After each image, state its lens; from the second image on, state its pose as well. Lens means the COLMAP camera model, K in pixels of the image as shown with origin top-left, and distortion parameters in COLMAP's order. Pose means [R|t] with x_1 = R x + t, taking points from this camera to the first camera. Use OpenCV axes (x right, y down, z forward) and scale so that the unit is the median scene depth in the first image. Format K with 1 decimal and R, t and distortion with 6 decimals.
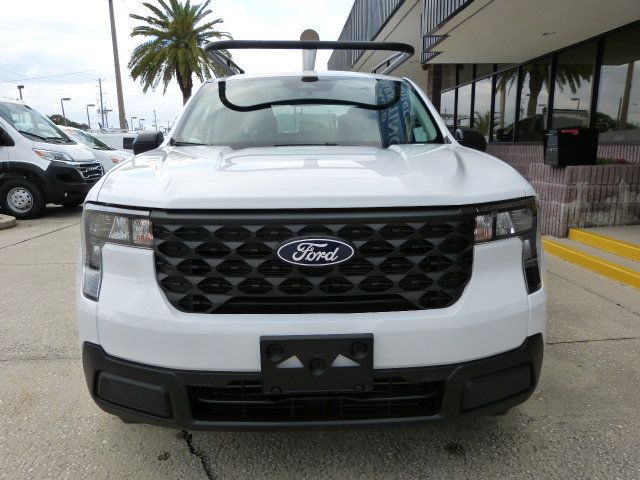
lens RADIAL K [[482.8, 0, 320.6], [0, 482.8, 240.3], [0, 0, 1]] dist [-0.040025, 0.032056]
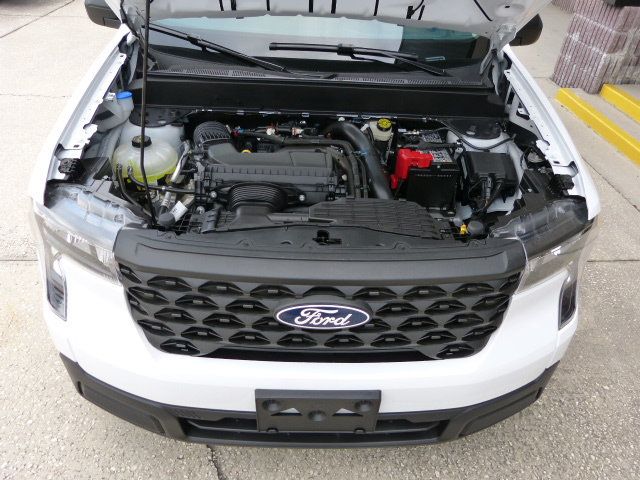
lens RADIAL K [[482.8, 0, 320.3], [0, 482.8, 240.0], [0, 0, 1]] dist [-0.040025, 0.032056]
pose [[0.998395, 0.048888, 0.028603, -0.043112], [-0.056482, 0.897071, 0.438262, -0.434388], [-0.004233, -0.439174, 0.898392, 0.310160]]
